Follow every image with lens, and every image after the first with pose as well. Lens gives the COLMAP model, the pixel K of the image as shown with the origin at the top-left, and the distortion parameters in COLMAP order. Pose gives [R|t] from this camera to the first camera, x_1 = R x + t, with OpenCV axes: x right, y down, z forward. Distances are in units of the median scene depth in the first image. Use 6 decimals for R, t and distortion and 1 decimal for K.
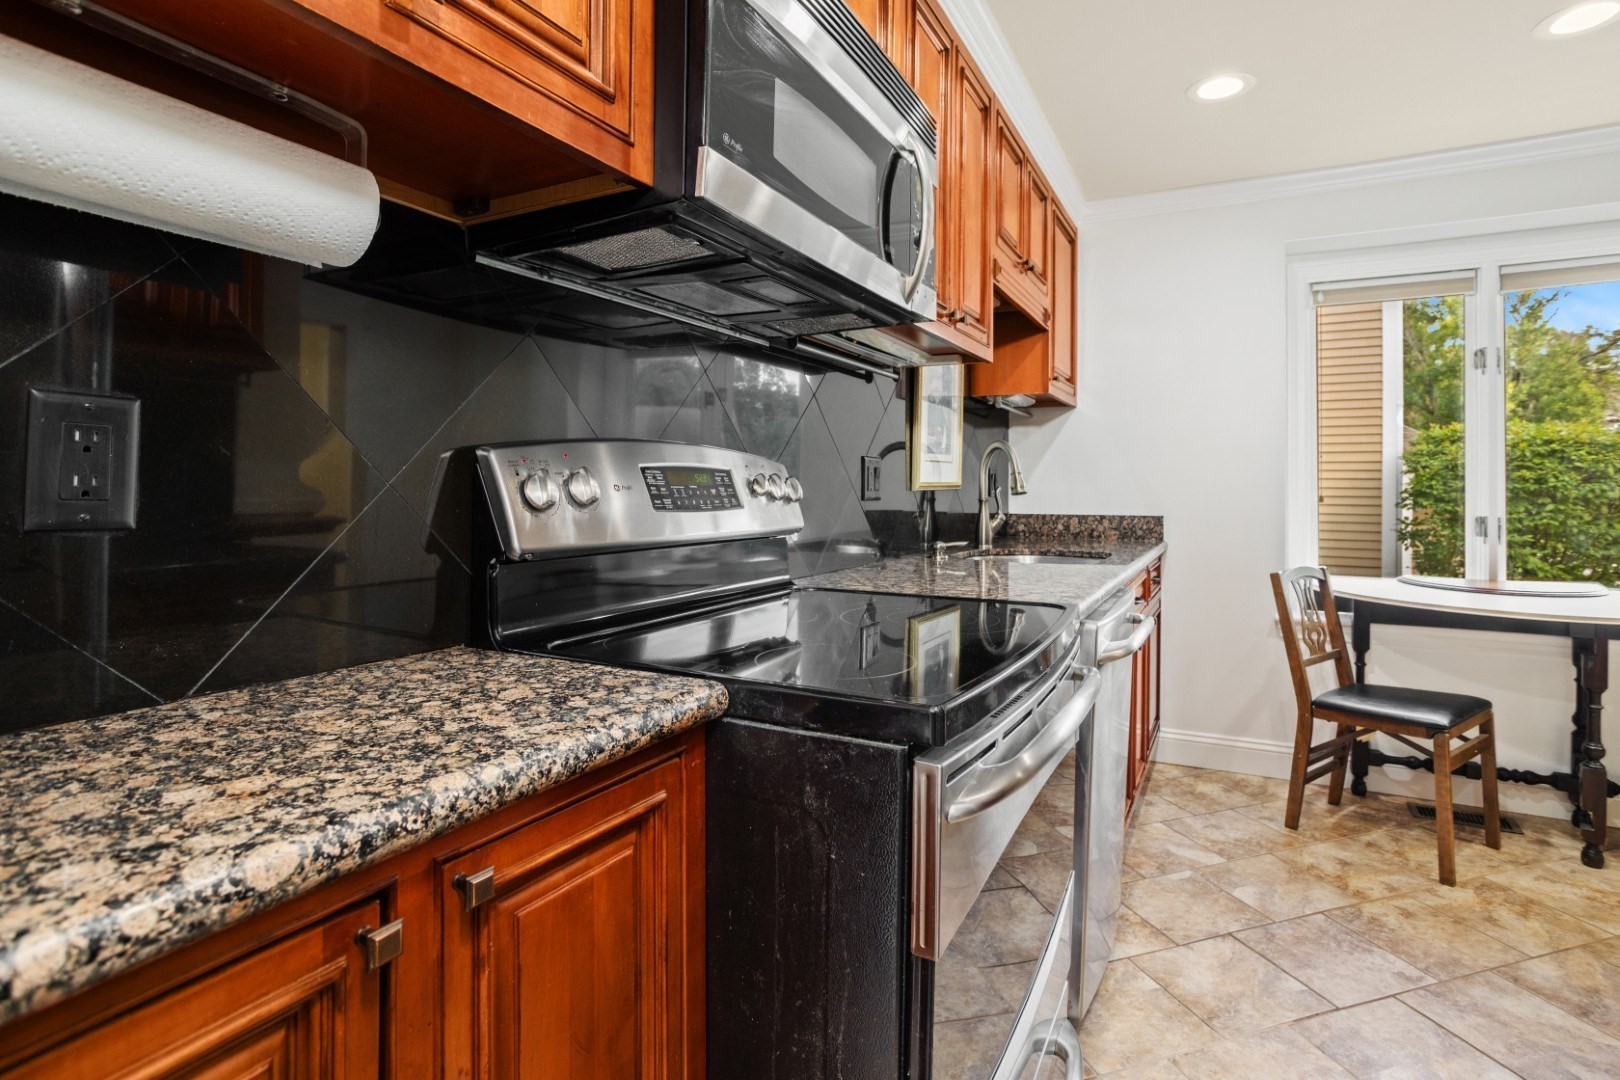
lens RADIAL K [[786.3, 0, 813.3], [0, 786.3, 496.2], [0, 0, 1]] dist [-0.053811, 0.029808]
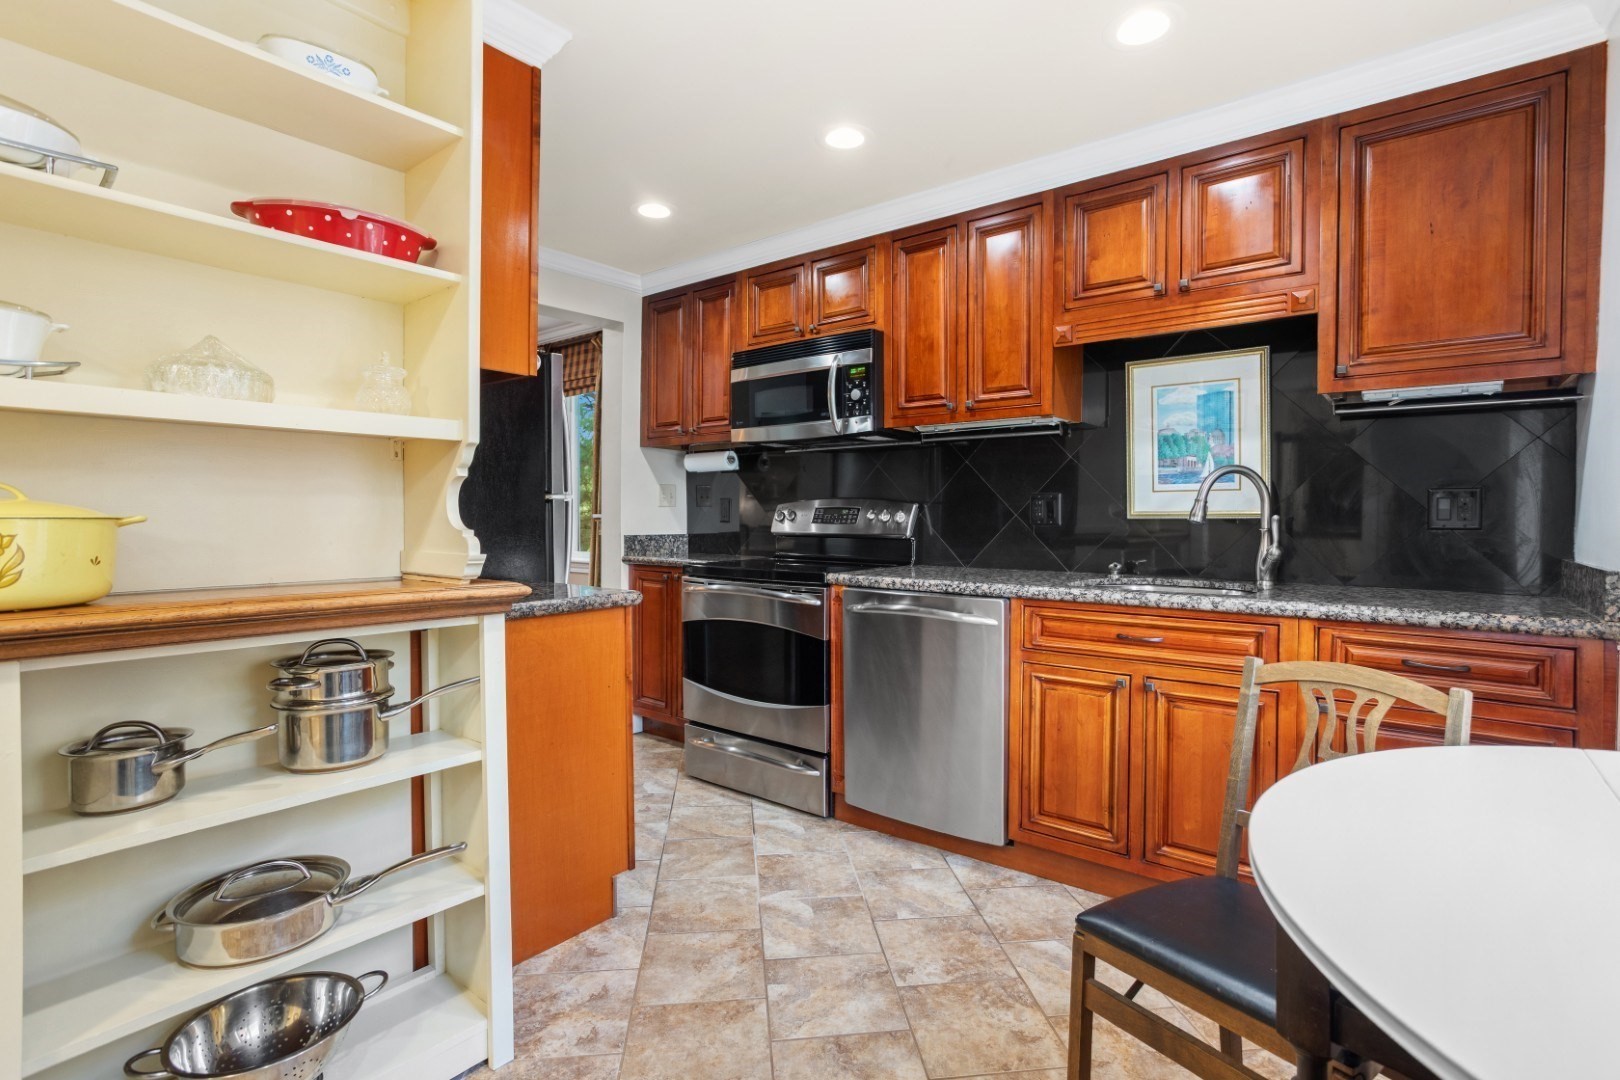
lens RADIAL K [[776.3, 0, 835.9], [0, 776.3, 527.7], [0, 0, 1]] dist [-0.001139, -0.000072]
pose [[-0.161083, 0.007360, -0.986913, 1.338128], [-0.011516, 0.999890, 0.009336, -0.001828], [0.986874, 0.012869, -0.160981, 0.769626]]
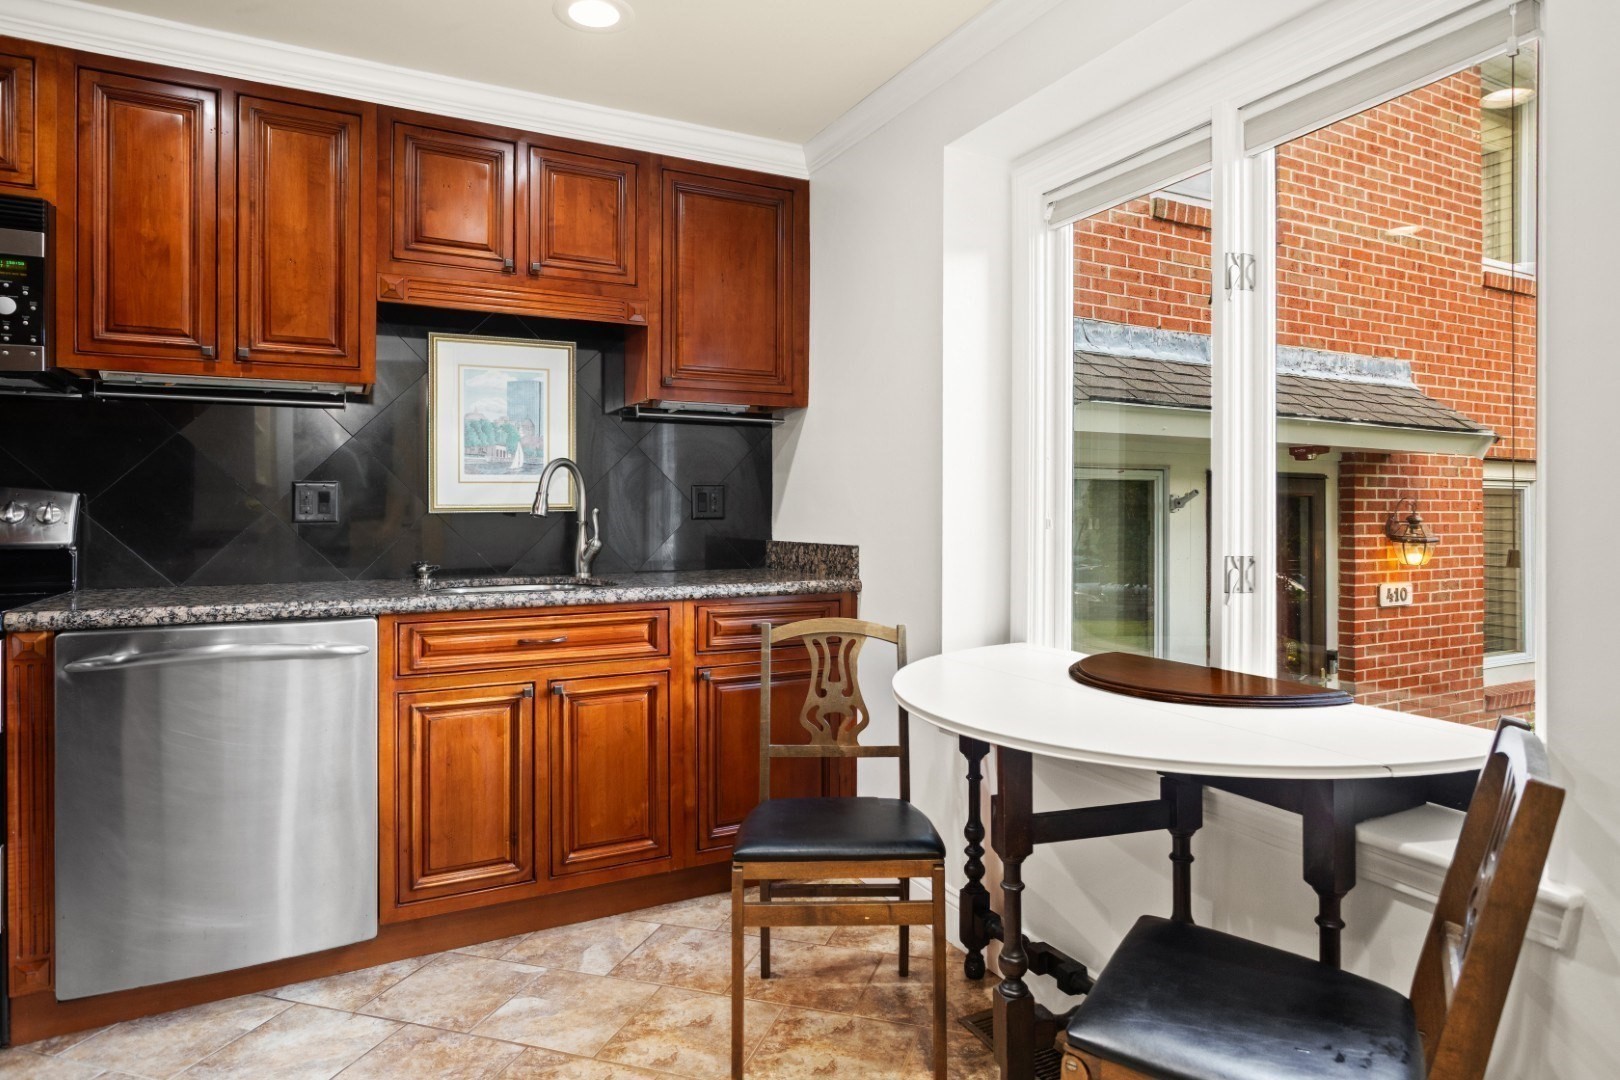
lens RADIAL K [[920.6, 0, 813.1], [0, 920.6, 506.2], [0, 0, 1]] dist [0.000461, 0.001238]
pose [[0.819414, -0.009043, -0.573131, 1.206658], [0.002492, 0.999922, -0.012214, -0.002363], [0.573197, 0.008580, 0.819373, 0.320017]]
